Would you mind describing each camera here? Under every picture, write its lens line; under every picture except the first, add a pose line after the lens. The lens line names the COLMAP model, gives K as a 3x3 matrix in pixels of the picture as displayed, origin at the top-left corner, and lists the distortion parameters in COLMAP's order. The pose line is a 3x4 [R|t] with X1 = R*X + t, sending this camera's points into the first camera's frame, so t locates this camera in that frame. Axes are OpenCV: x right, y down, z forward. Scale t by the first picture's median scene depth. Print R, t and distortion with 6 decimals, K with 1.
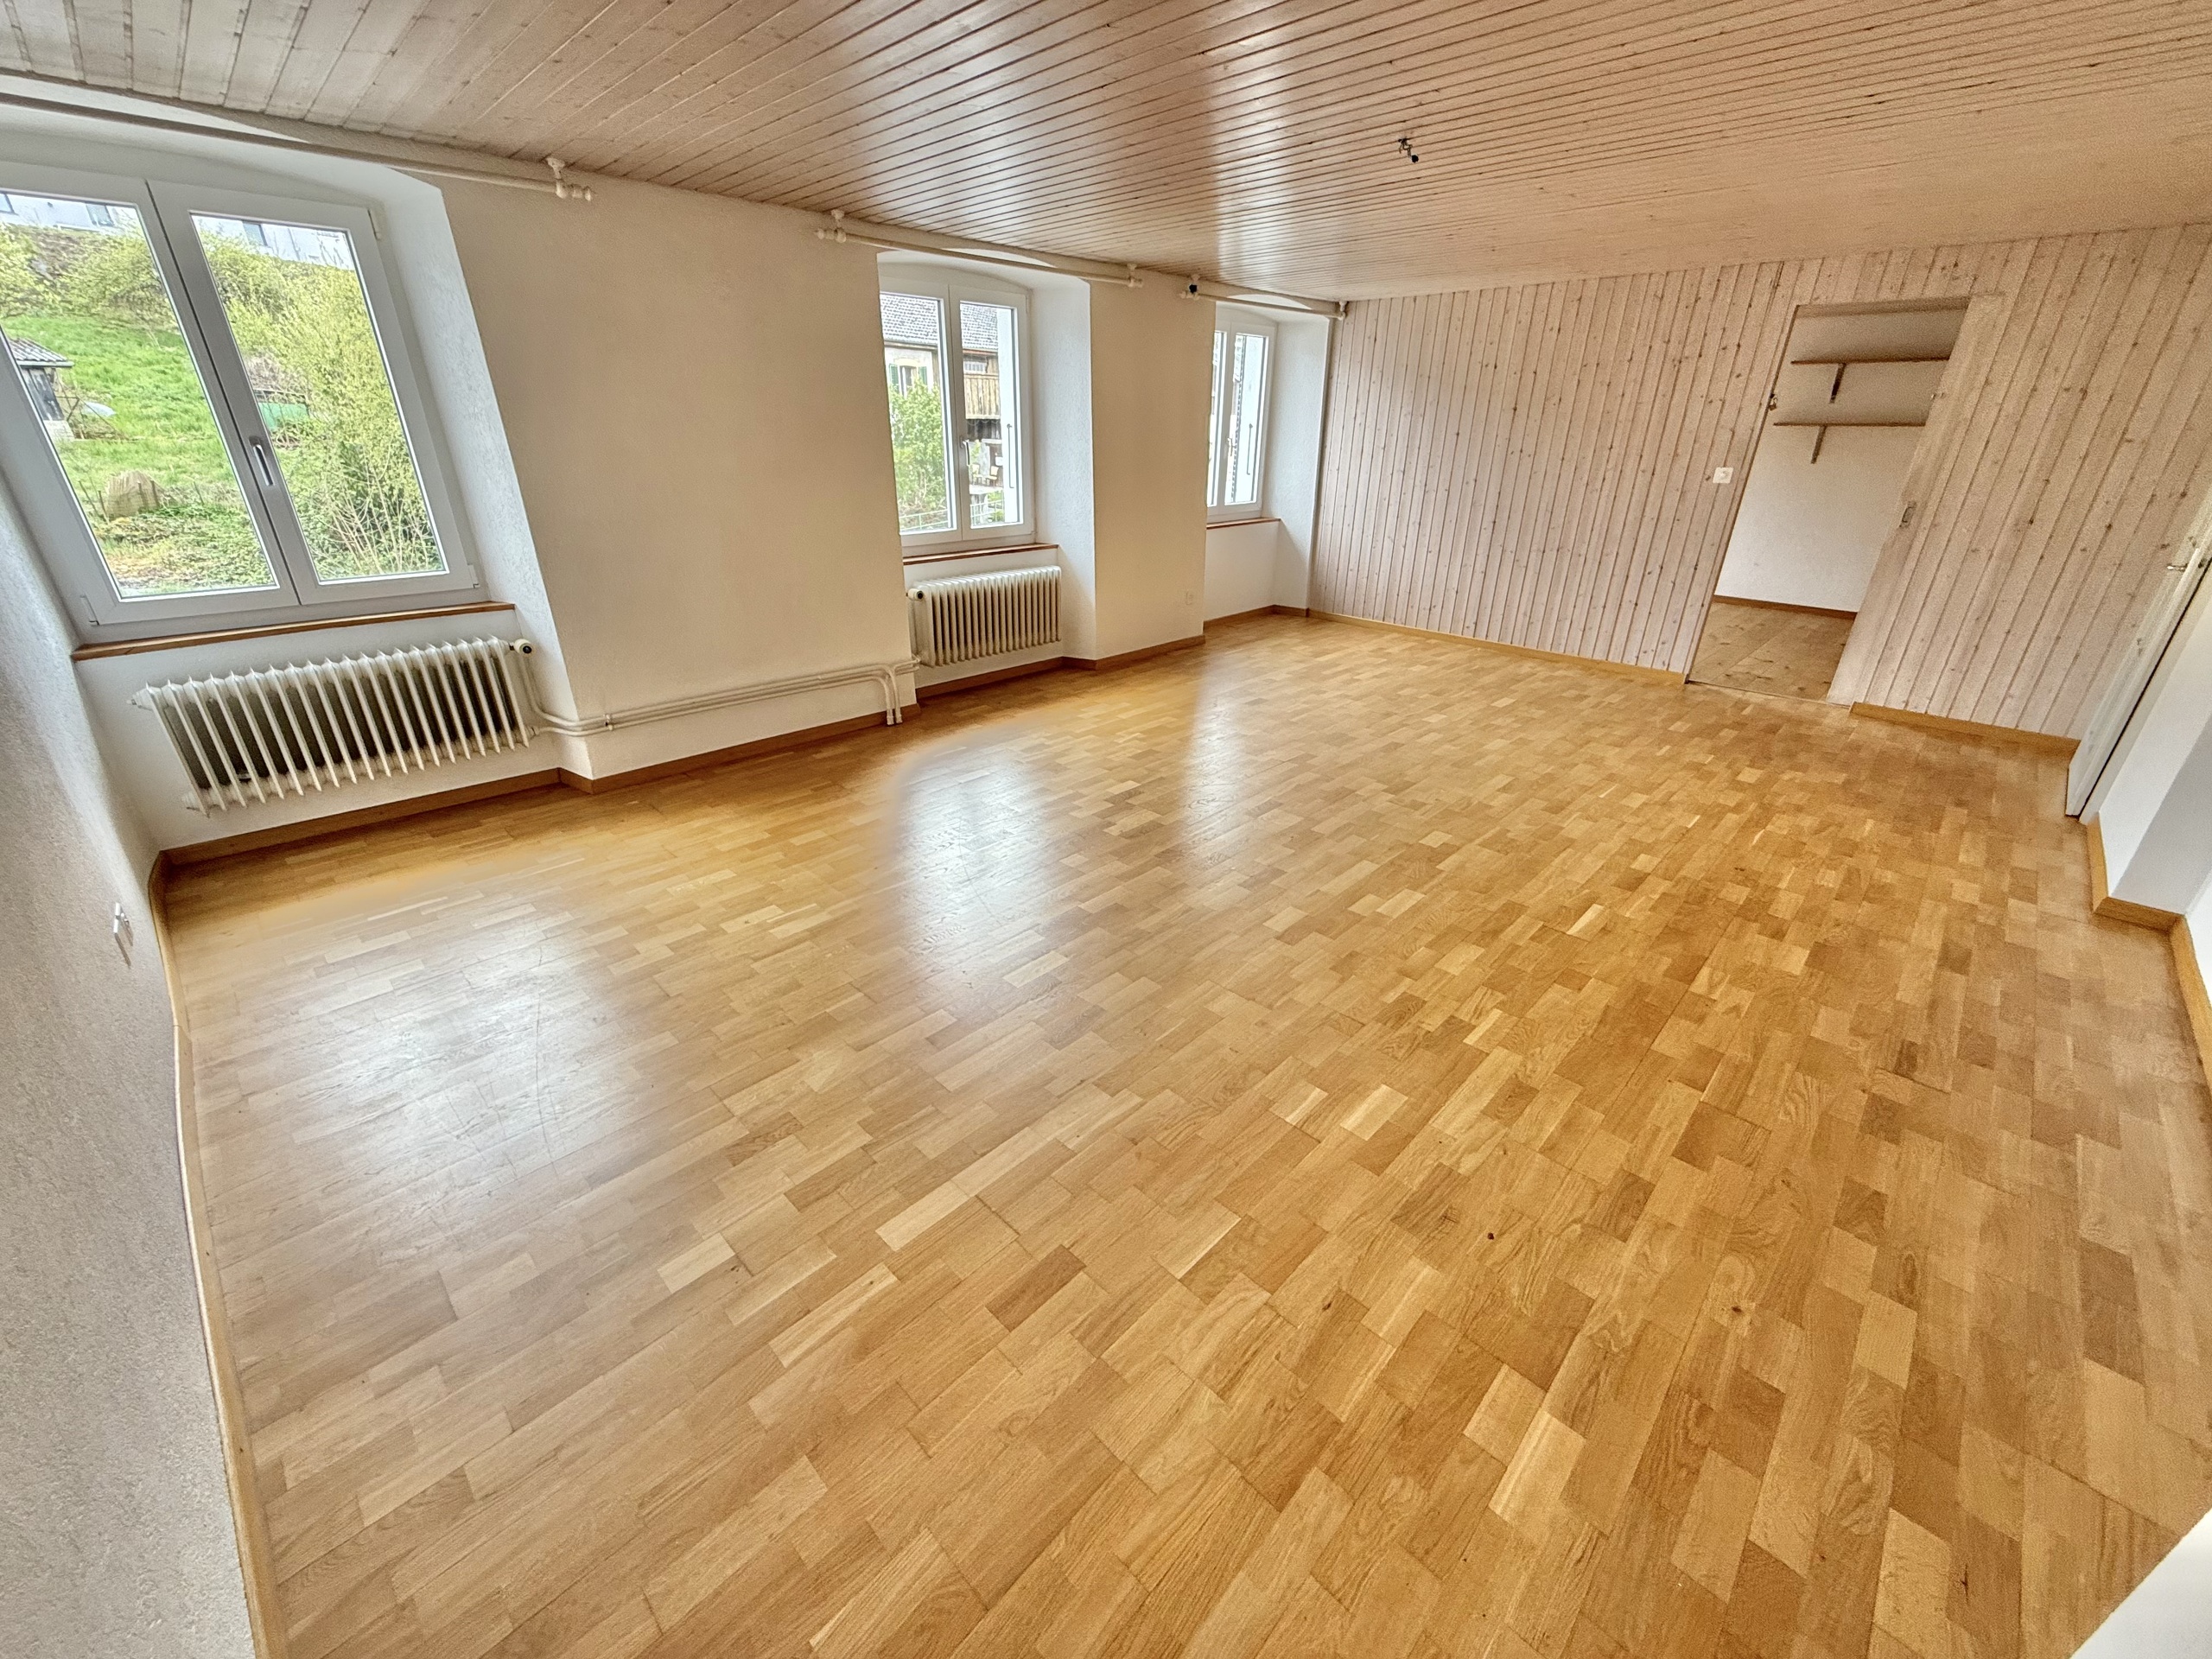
lens RADIAL K [[891.3, 0, 1106.0], [0, 891.3, 829.5], [0, 0, 1]] dist [0.007931, -0.000045]
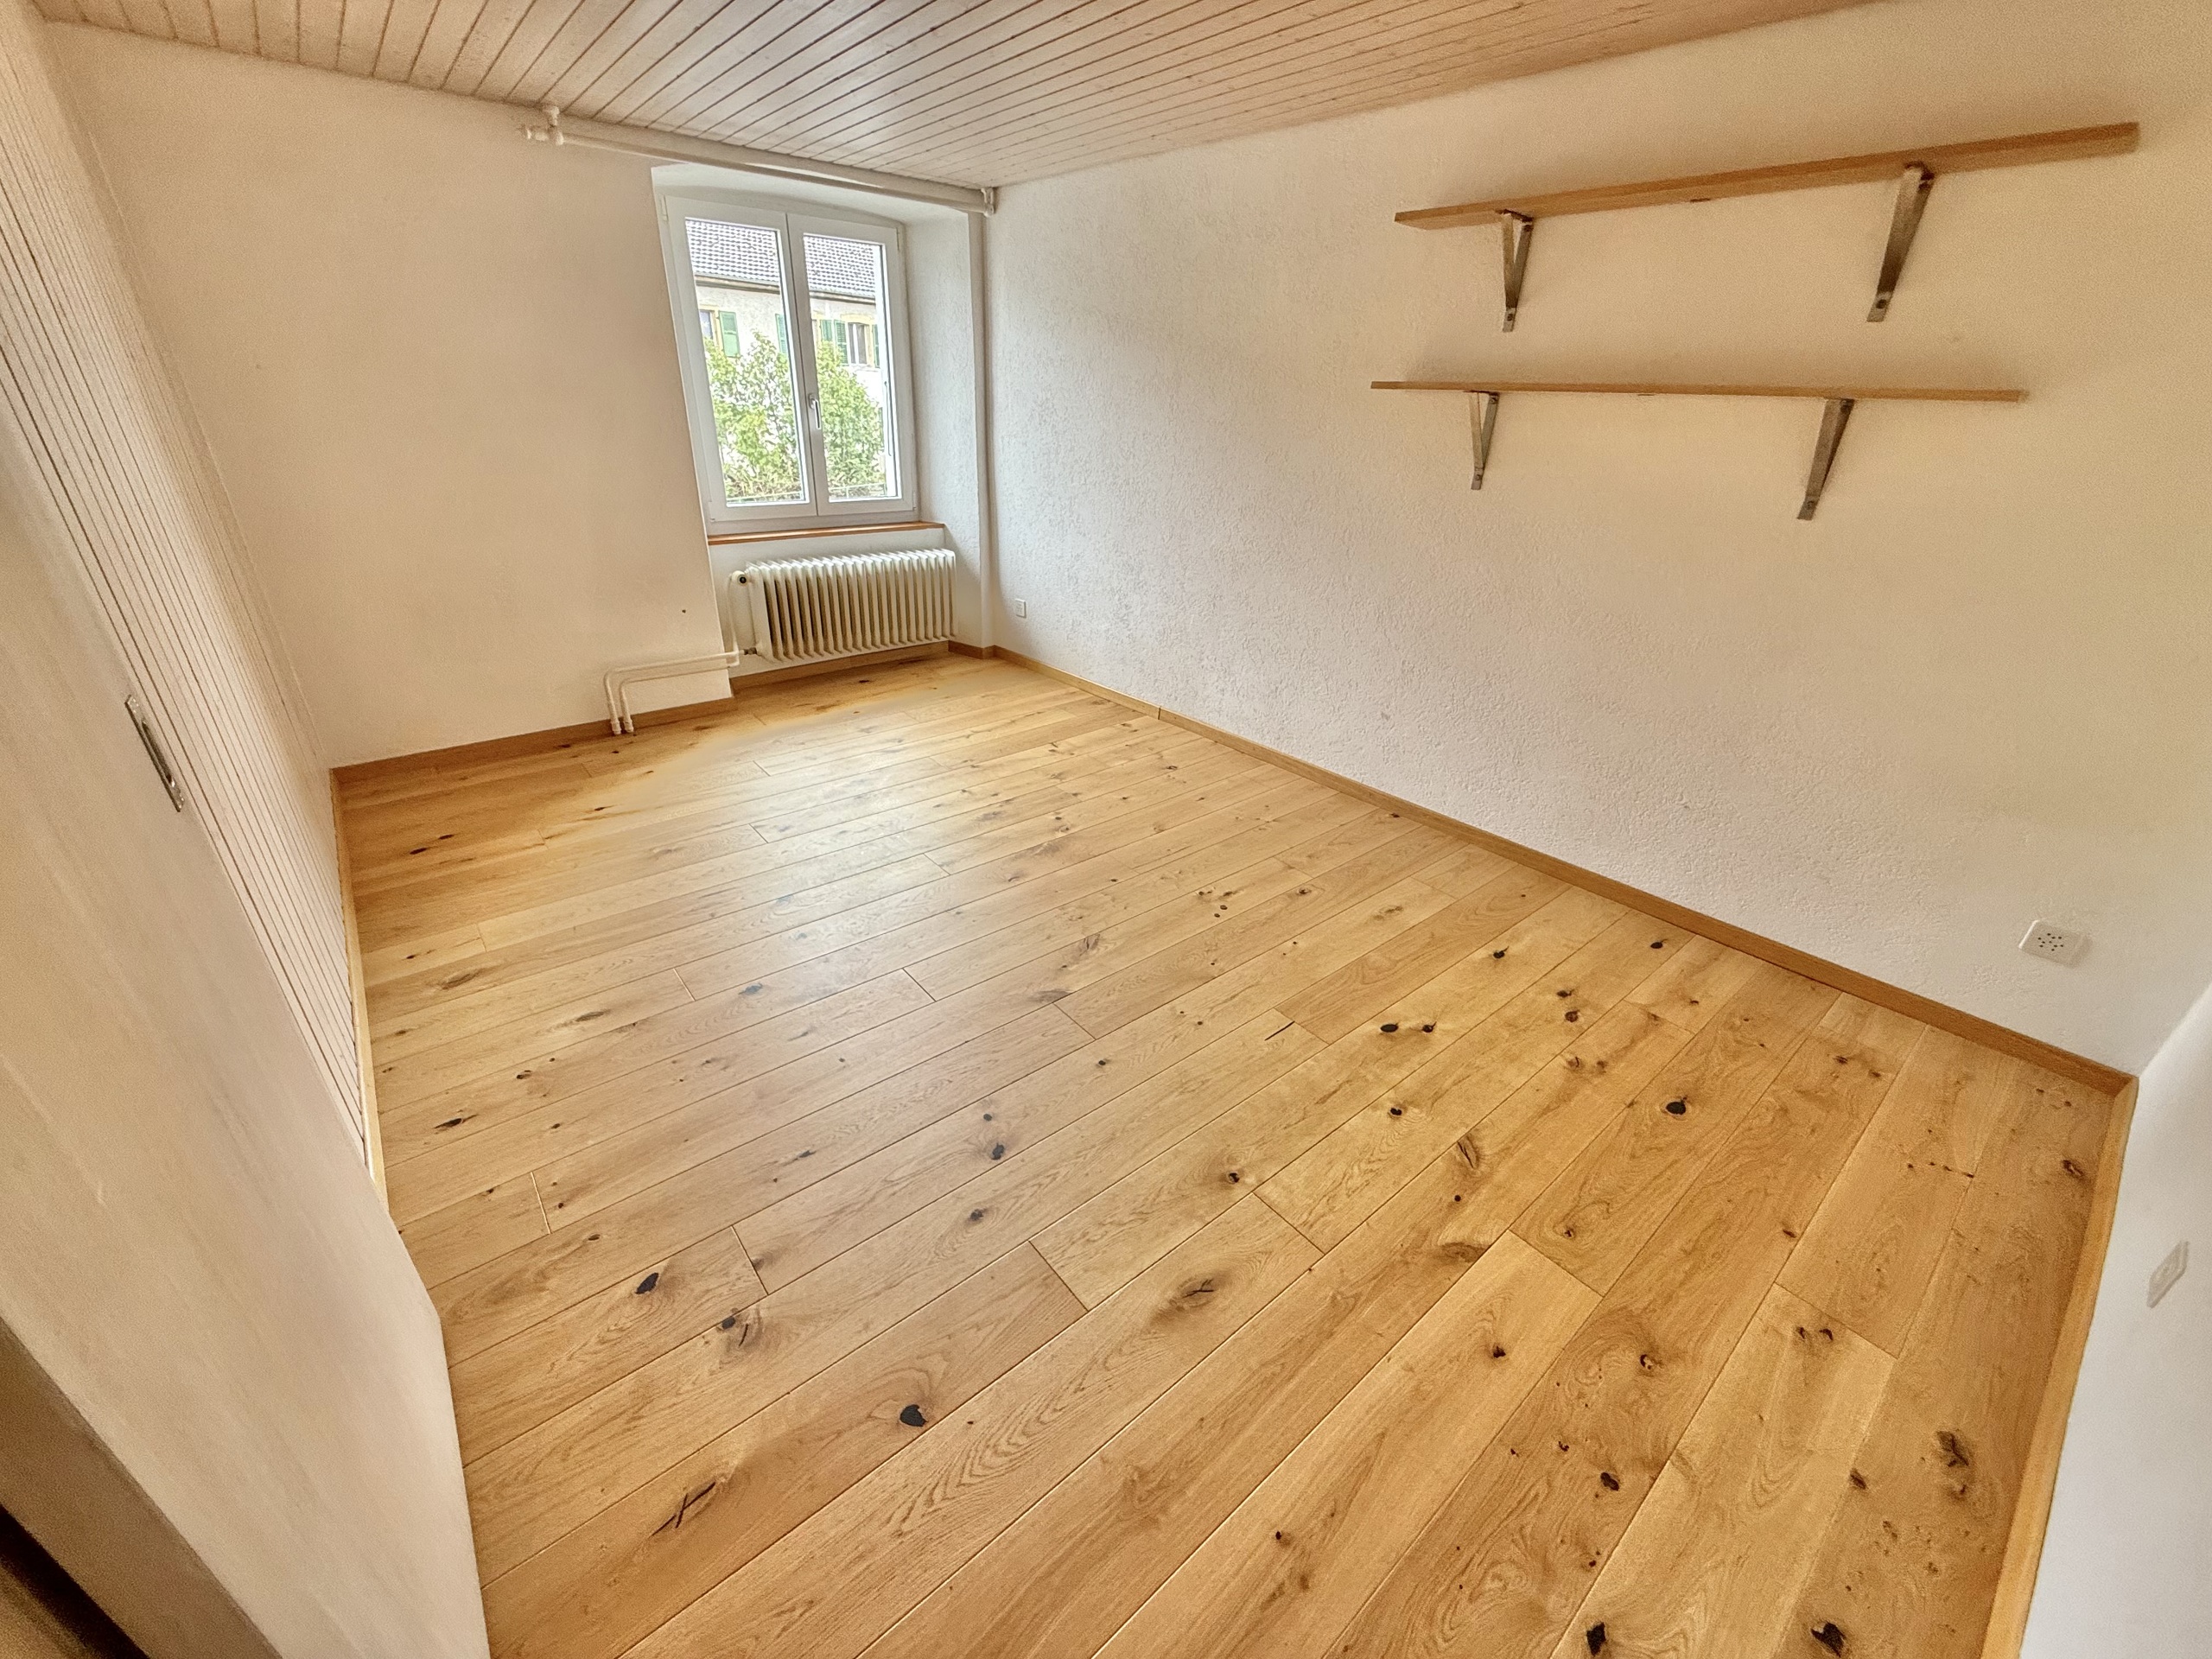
lens RADIAL K [[872.0, 0, 1103.8], [0, 872.0, 794.2], [0, 0, 1]] dist [-0.003381, -0.000200]
pose [[0.991348, 0.074640, -0.107971, 0.259174], [-0.073986, 0.997209, 0.010064, -0.099400], [0.108421, -0.001989, 0.994103, 0.227881]]
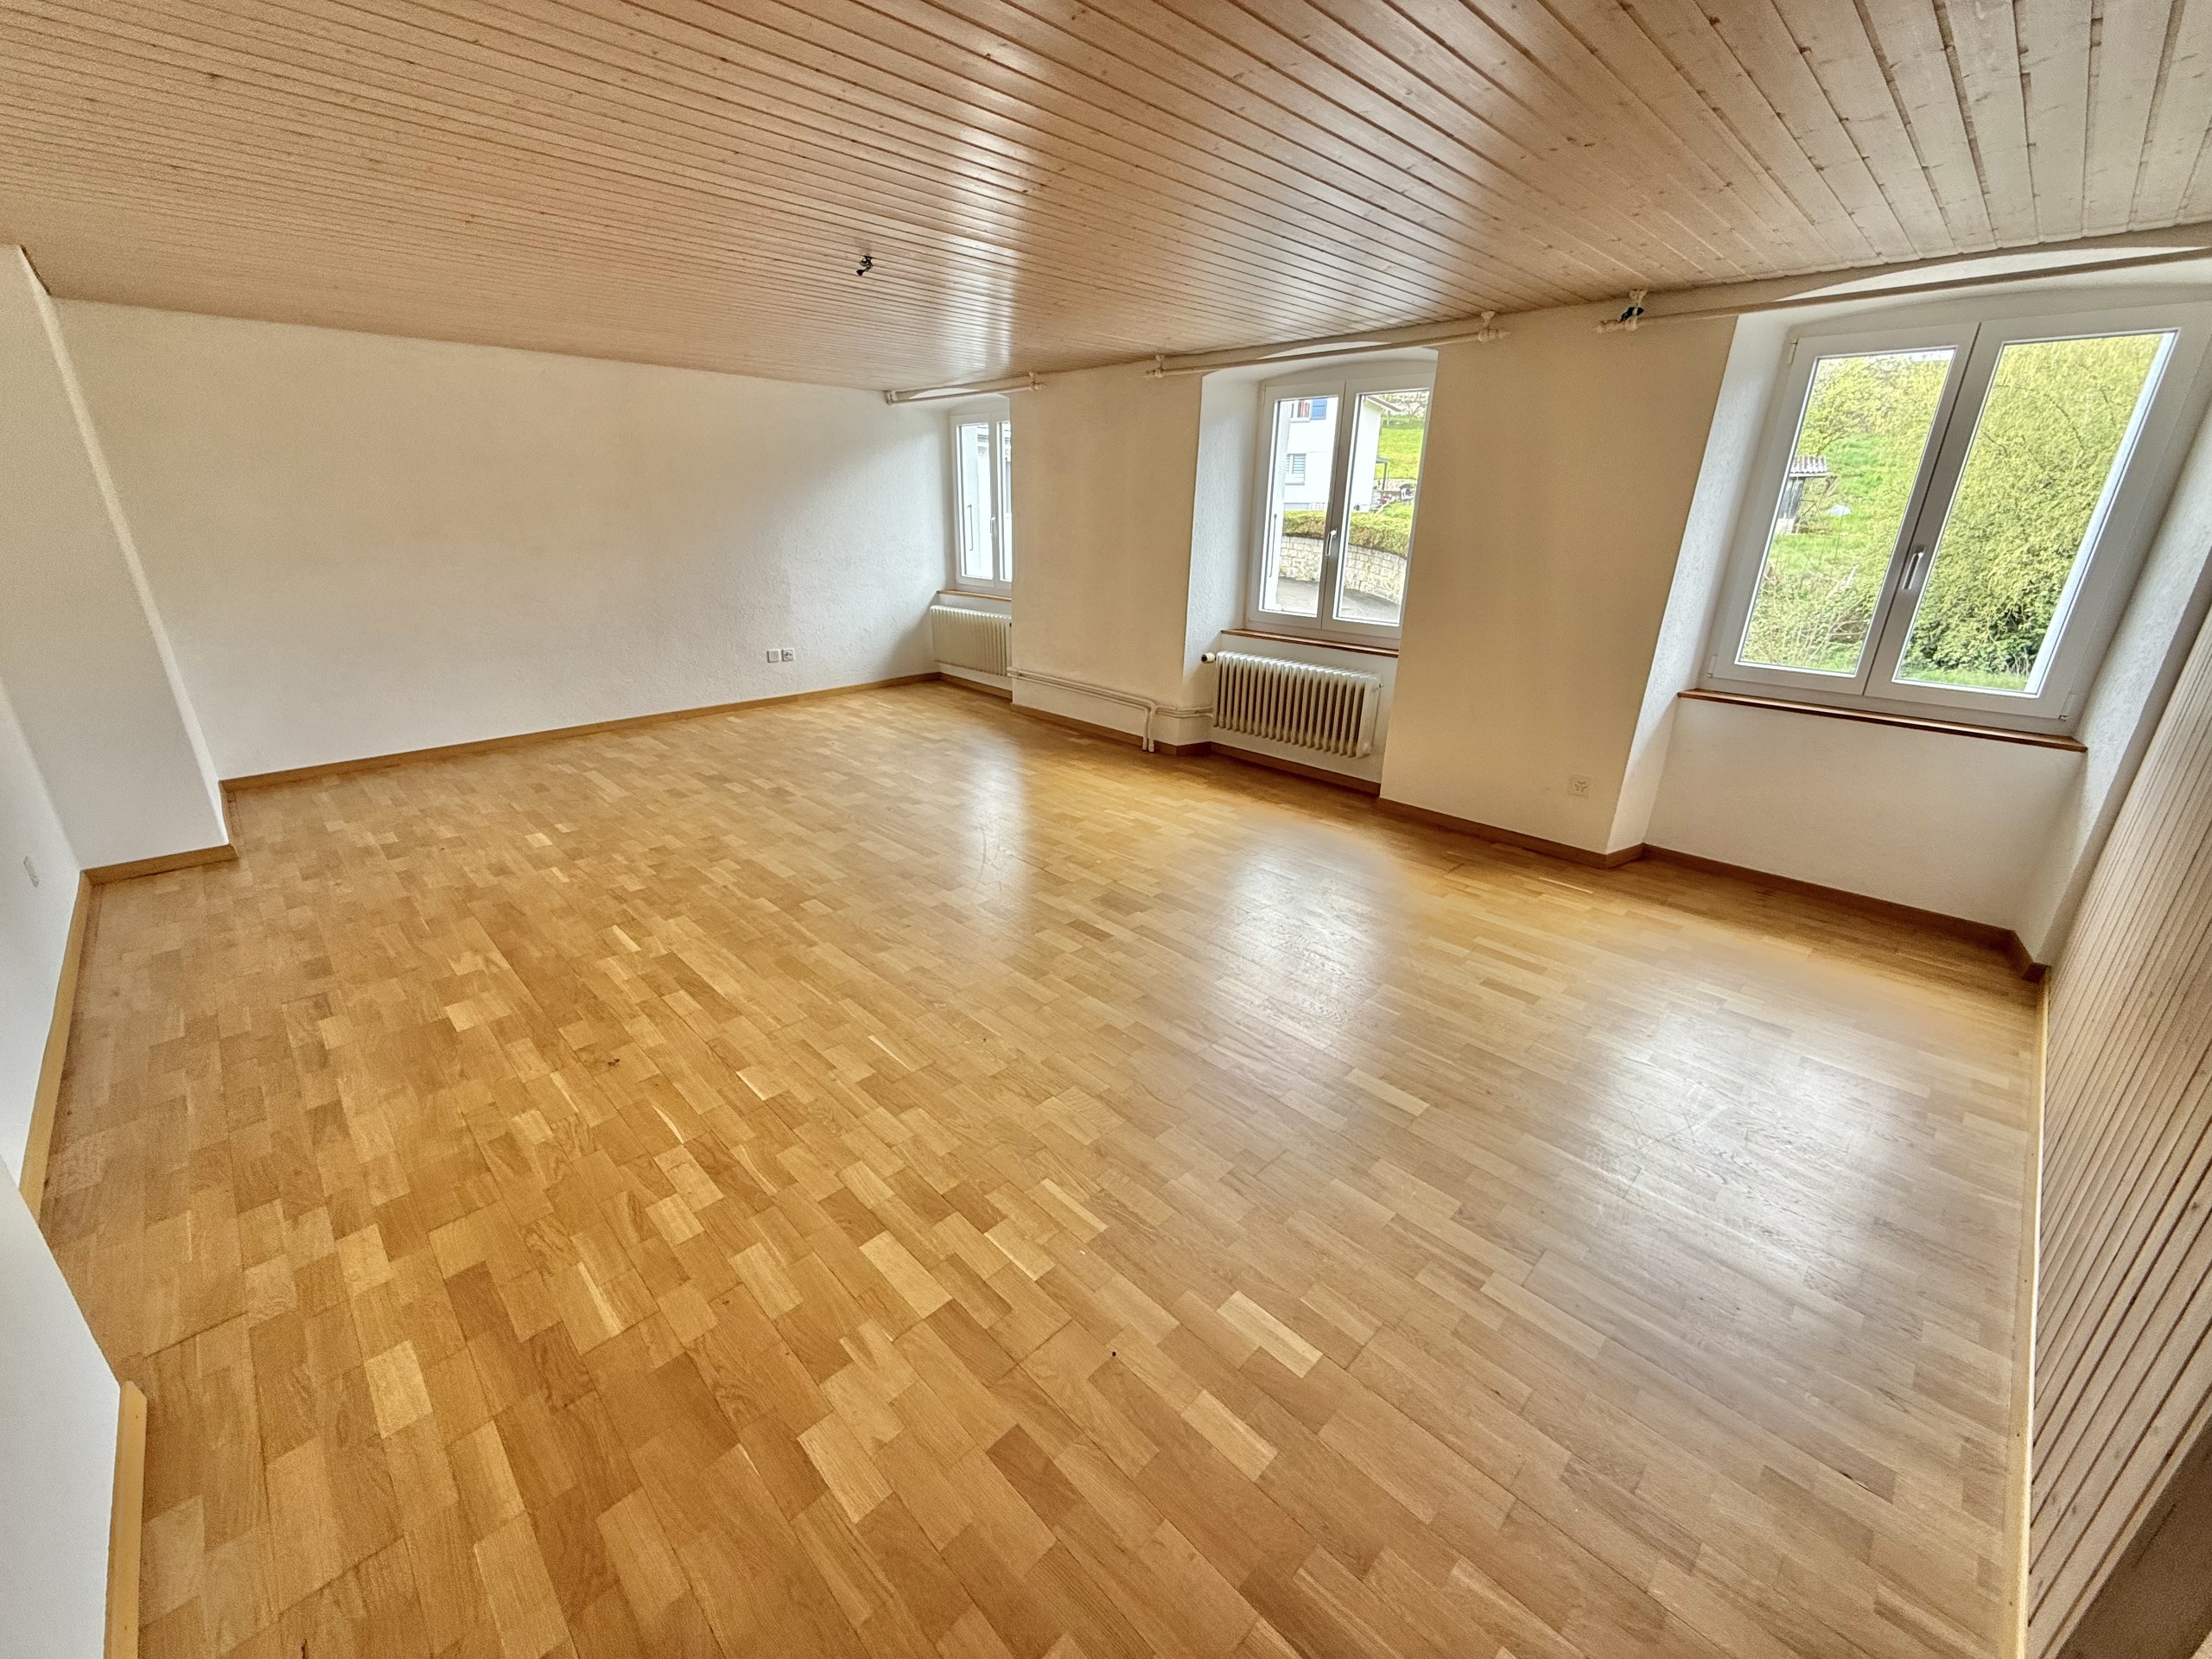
lens RADIAL K [[882.0, 0, 1106.0], [0, 882.0, 829.5], [0, 0, 1]] dist [-0.003933, -0.000327]
pose [[-0.020896, 0.337408, -0.941126, 1.048292], [-0.429516, 0.847007, 0.313202, -0.425081], [0.902817, 0.410774, 0.127223, 0.937870]]
